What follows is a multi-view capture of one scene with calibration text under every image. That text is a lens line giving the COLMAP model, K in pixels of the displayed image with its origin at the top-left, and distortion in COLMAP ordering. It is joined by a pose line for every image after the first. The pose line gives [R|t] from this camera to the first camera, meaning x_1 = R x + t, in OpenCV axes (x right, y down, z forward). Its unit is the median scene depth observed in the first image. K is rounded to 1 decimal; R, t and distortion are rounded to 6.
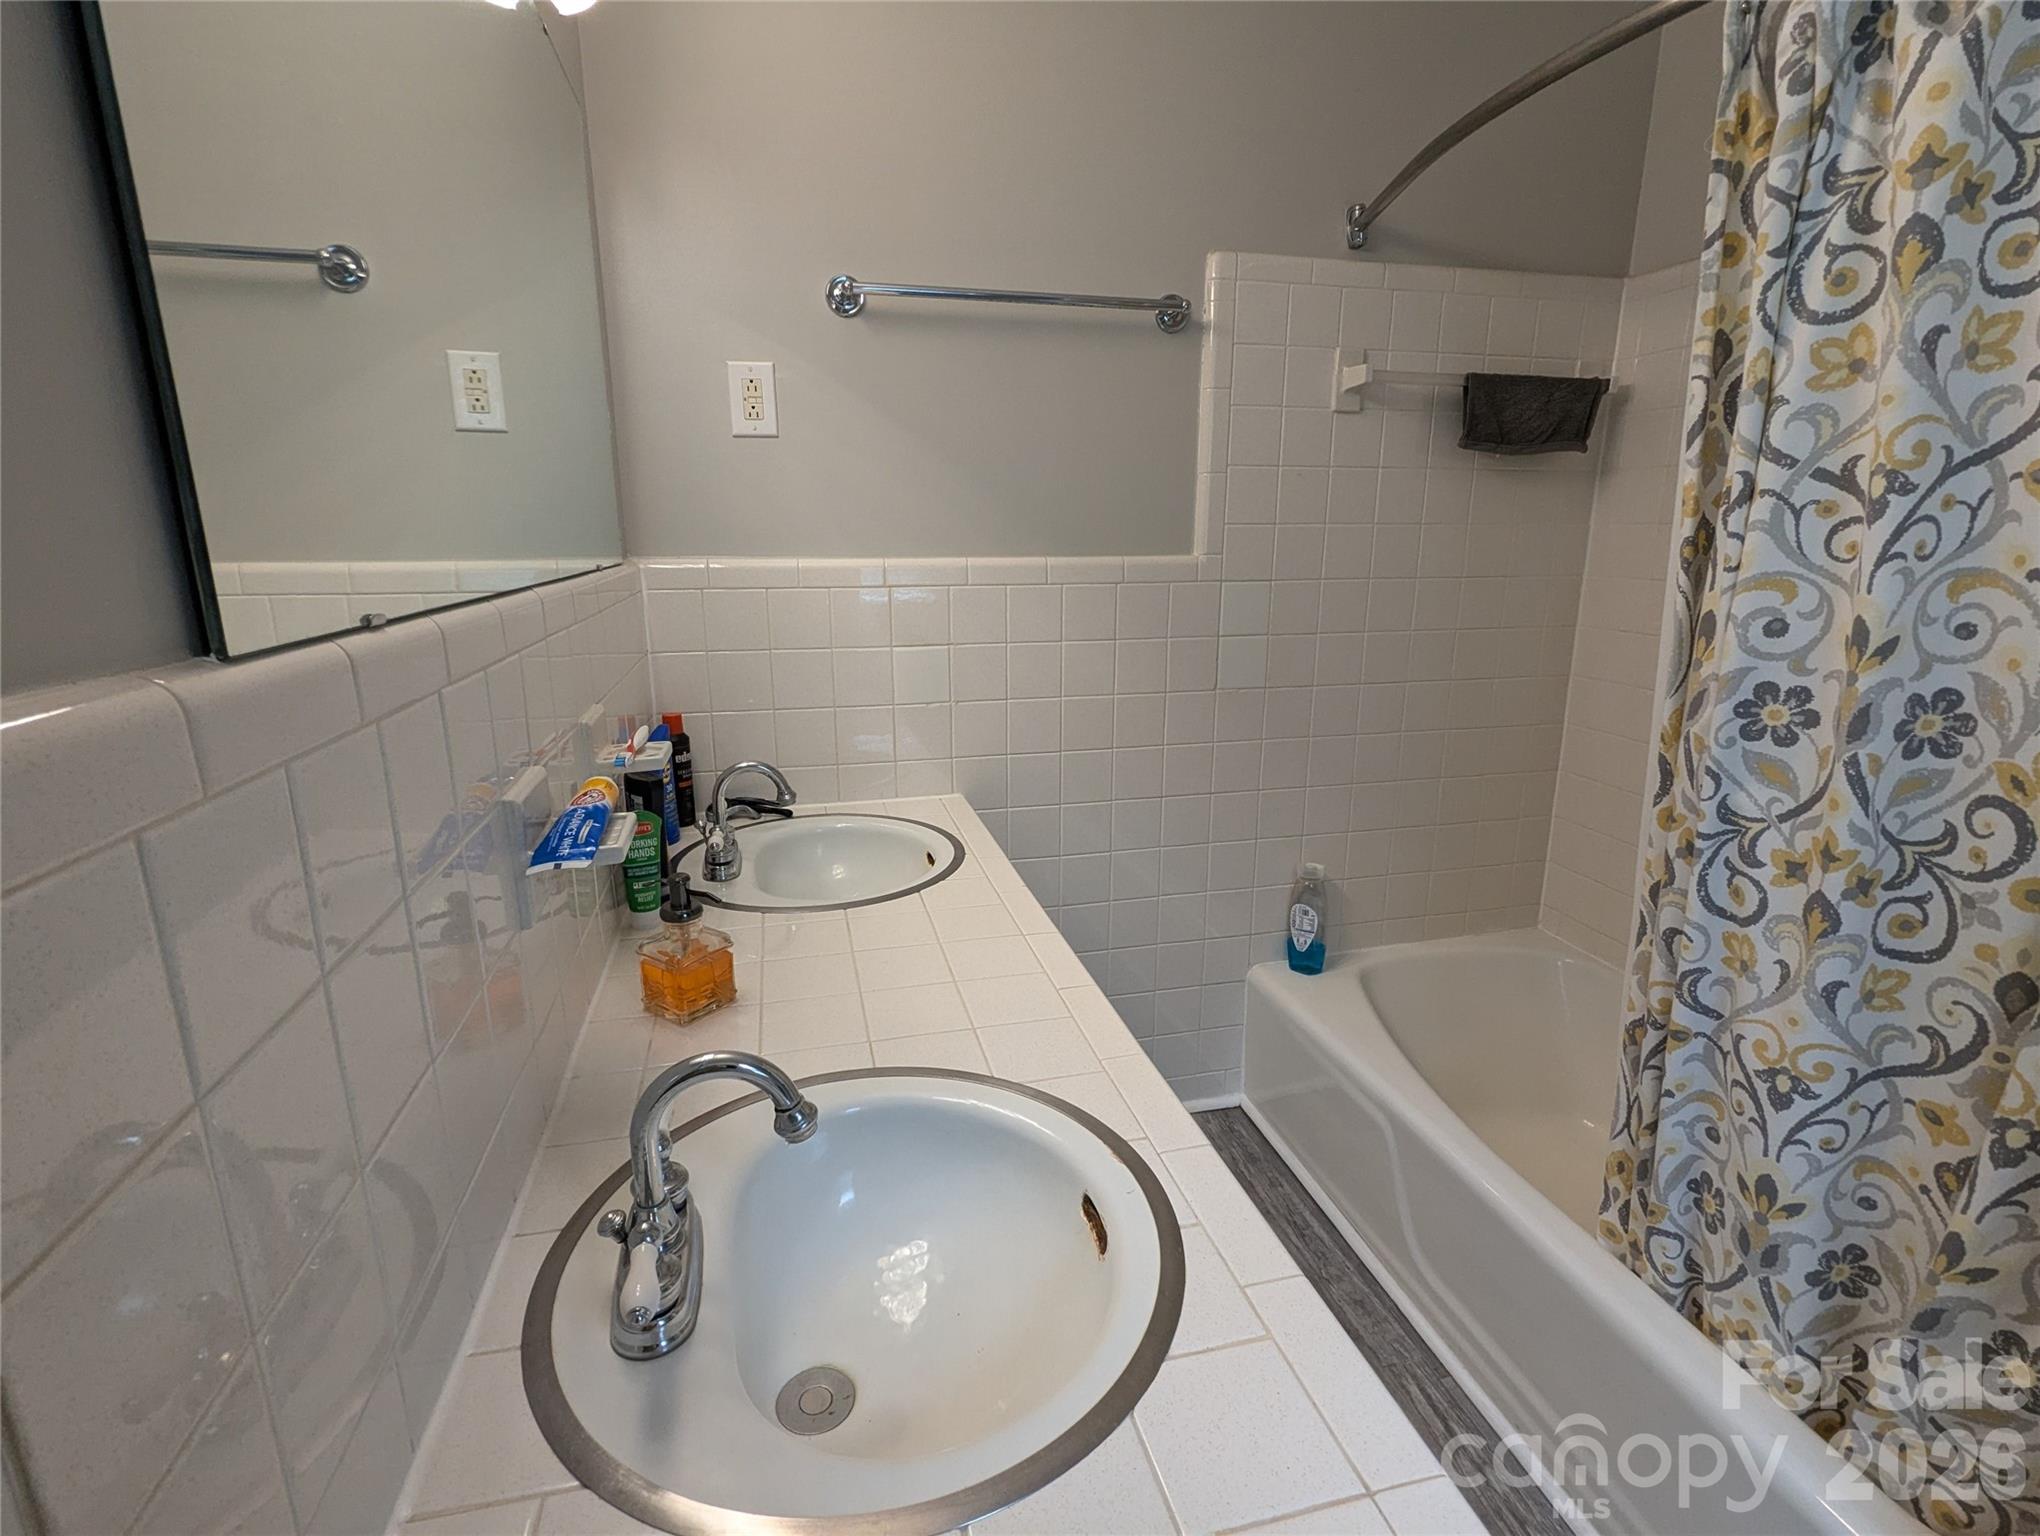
lens RADIAL K [[972.0, 0, 1017.4], [0, 972.0, 769.5], [0, 0, 1]] dist [-0.002791, 0.002459]
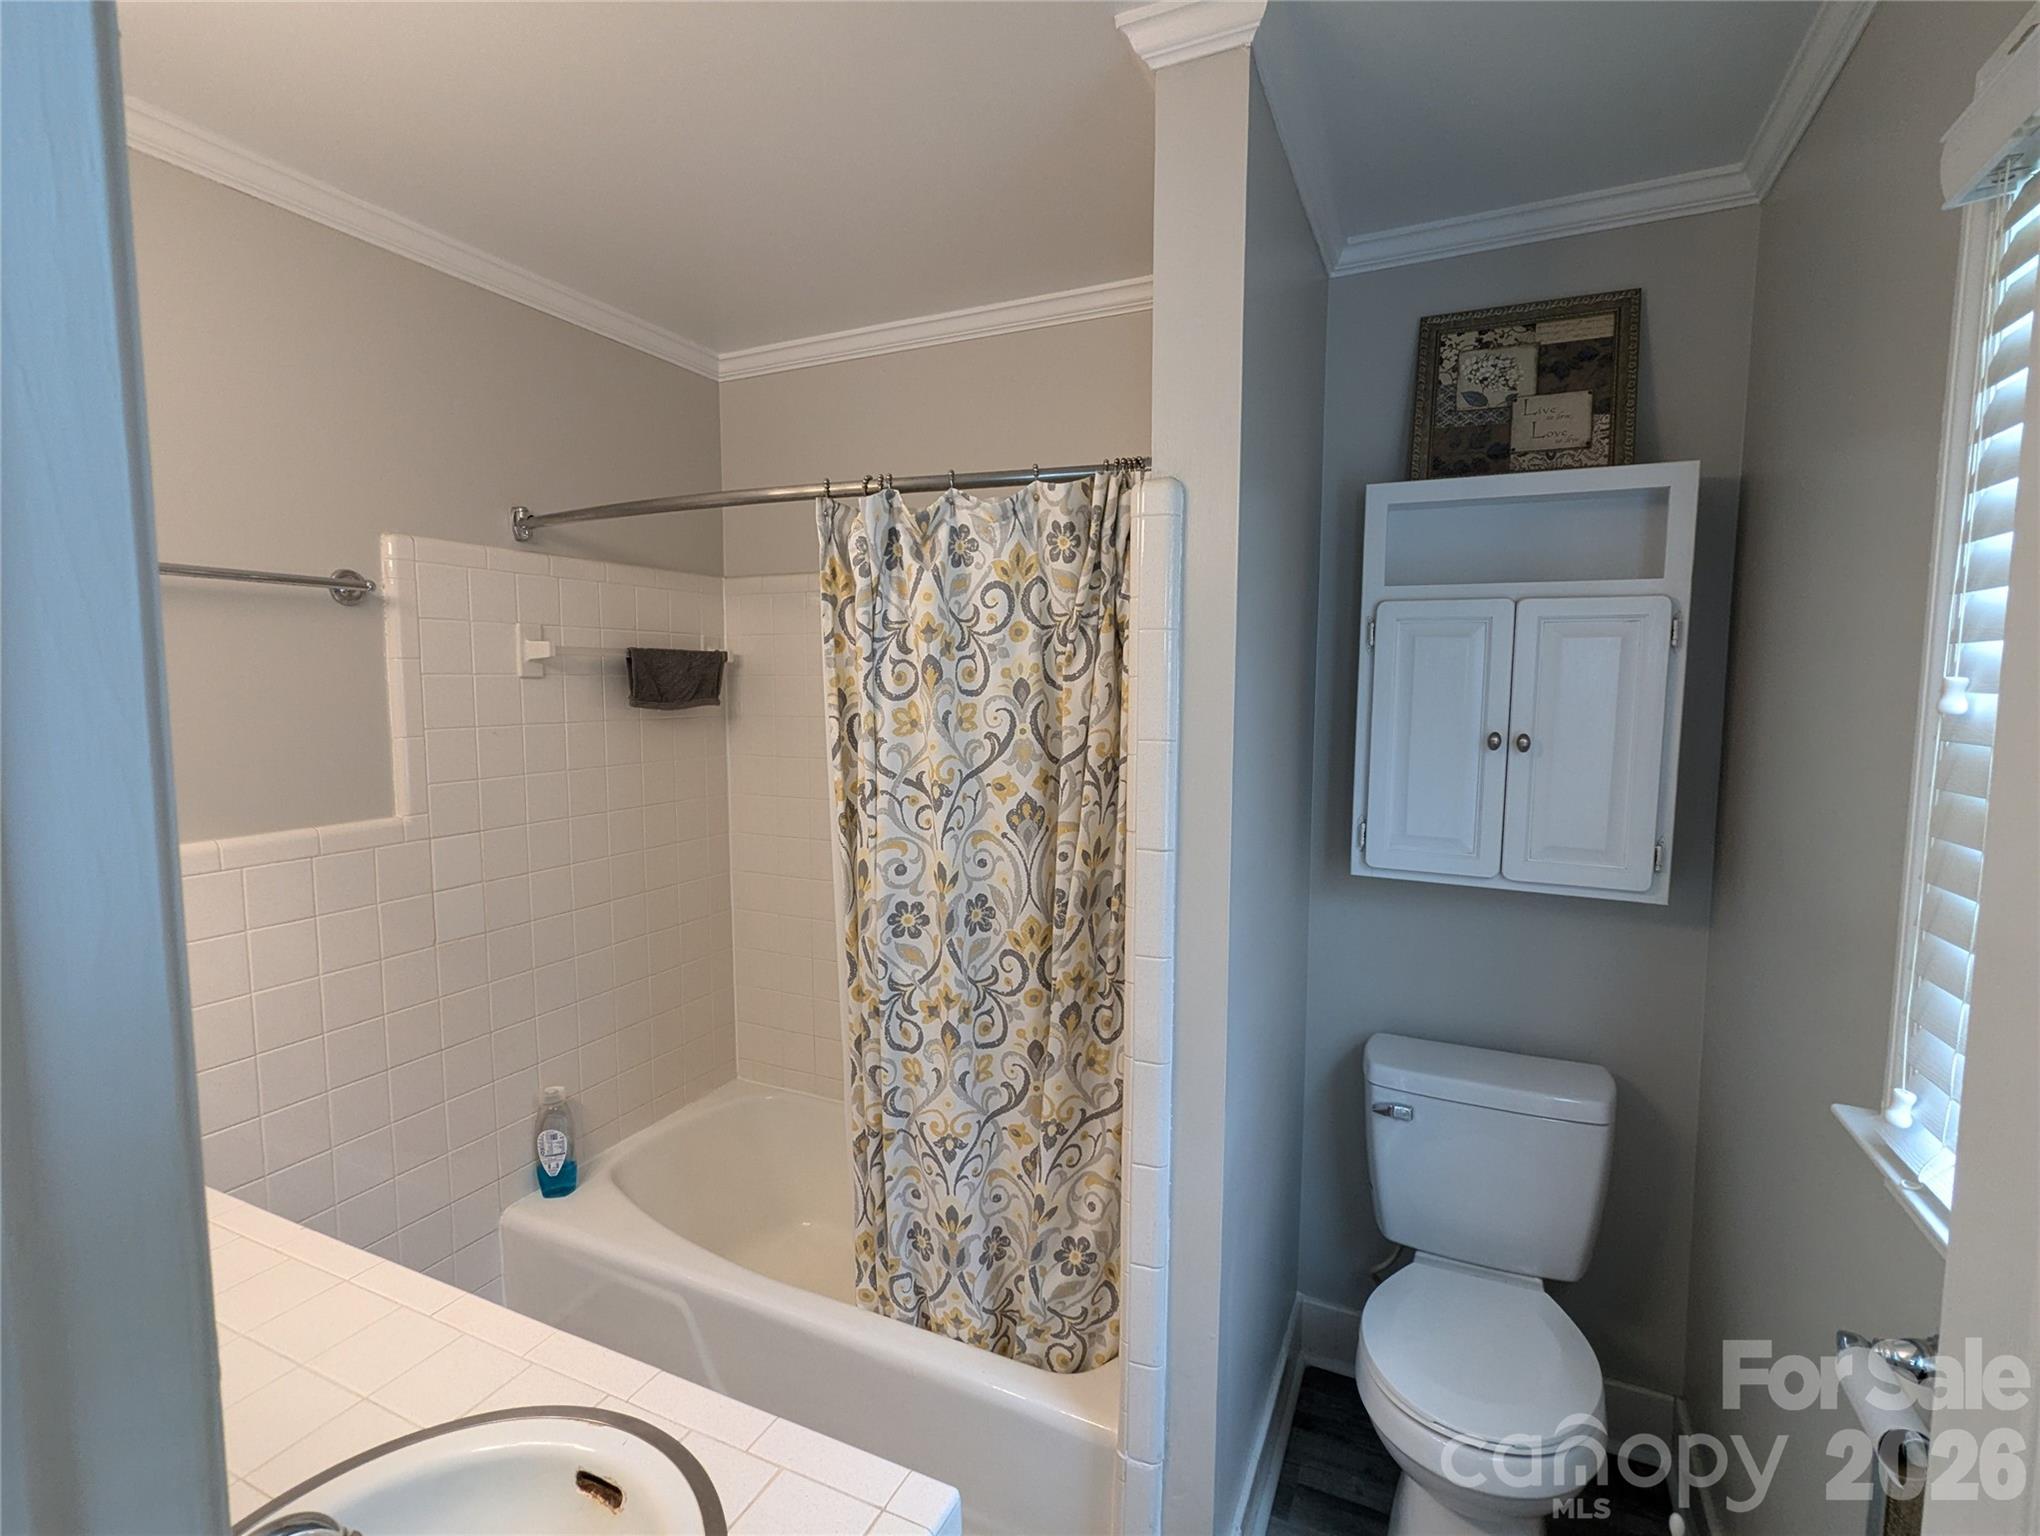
lens RADIAL K [[972.0, 0, 1020.5], [0, 972.0, 765.9], [0, 0, 1]] dist [-0.002791, 0.002459]
pose [[0.627586, -0.067462, 0.775619, -0.347074], [0.185955, 0.980393, -0.065191, -0.166585], [-0.756013, 0.185143, 0.627826, -0.216018]]
